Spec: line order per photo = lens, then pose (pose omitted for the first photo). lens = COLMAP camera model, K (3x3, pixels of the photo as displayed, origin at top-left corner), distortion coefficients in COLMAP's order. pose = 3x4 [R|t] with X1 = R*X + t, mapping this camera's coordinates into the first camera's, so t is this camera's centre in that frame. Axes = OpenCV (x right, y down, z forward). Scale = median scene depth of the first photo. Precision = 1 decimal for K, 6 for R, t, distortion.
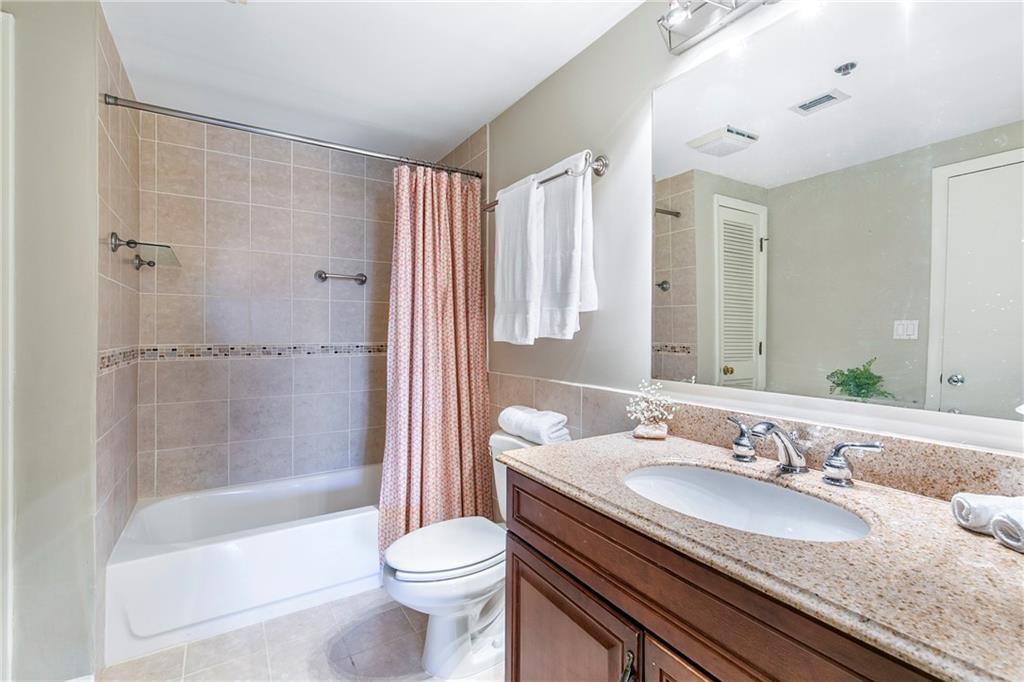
lens RADIAL K [[461.3, 0, 513.3], [0, 461.3, 336.0], [0, 0, 1]] dist [0.008631, -0.001960]
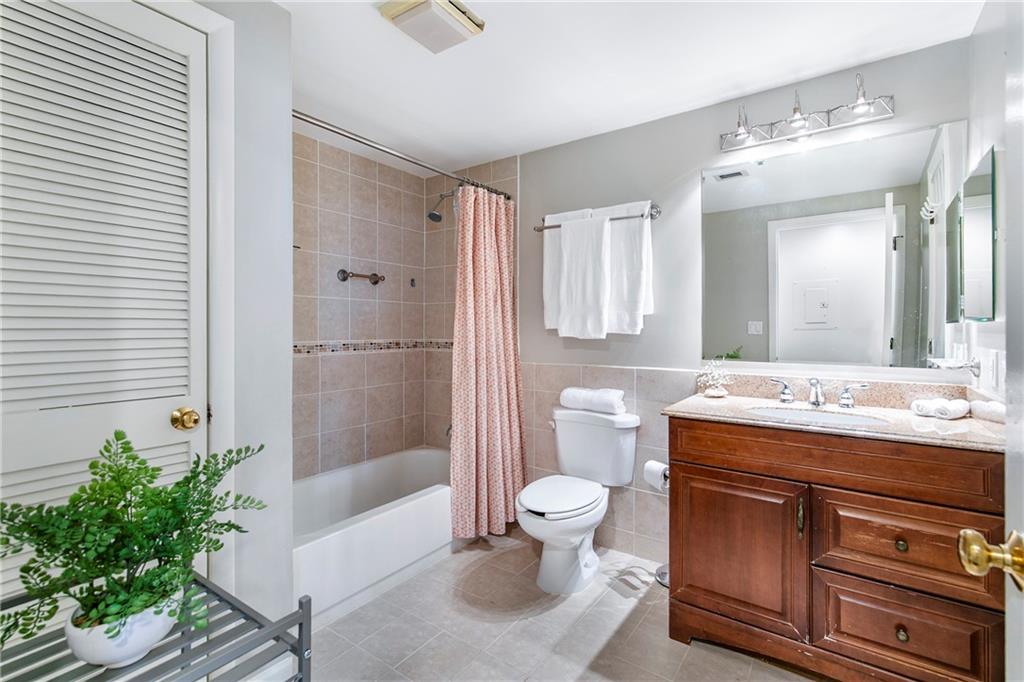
lens RADIAL K [[461.3, 0, 516.0], [0, 461.3, 331.4], [0, 0, 1]] dist [0.008631, -0.001960]
pose [[0.923973, -0.002771, 0.382449, -0.566153], [0.005331, 0.999970, -0.005633, 0.003425], [-0.382421, 0.007244, 0.923960, -0.110690]]
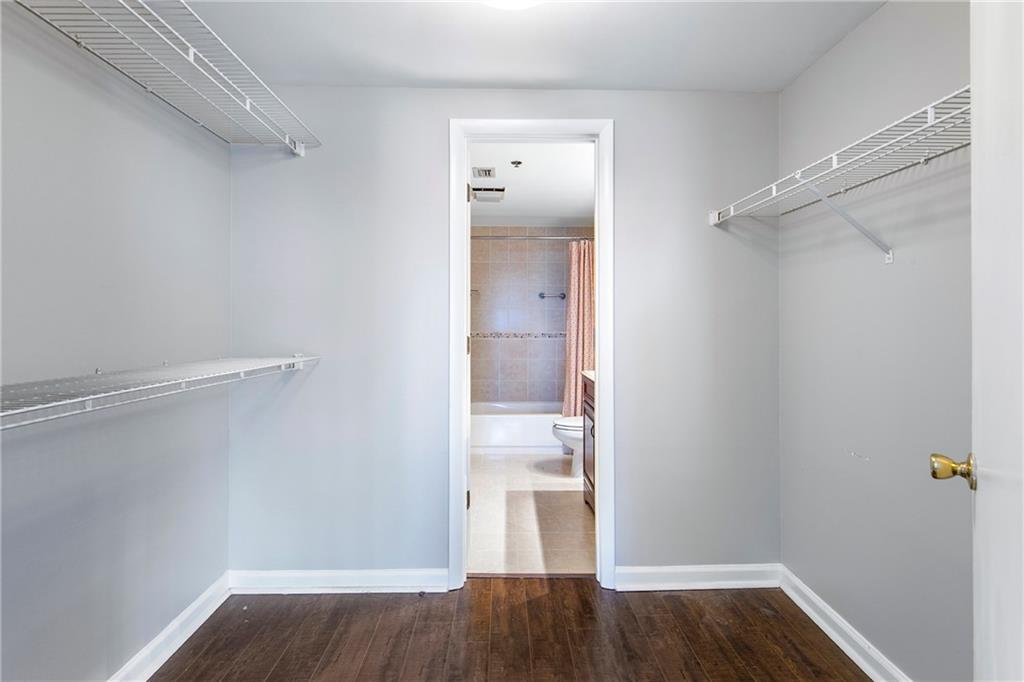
lens RADIAL K [[461.3, 0, 512.8], [0, 461.3, 339.4], [0, 0, 1]] dist [0.008631, -0.001960]
pose [[0.858798, 0.010762, -0.512201, 0.544611], [-0.001670, 0.999833, 0.018208, 0.014405], [0.512312, -0.014782, 0.858672, -0.817869]]
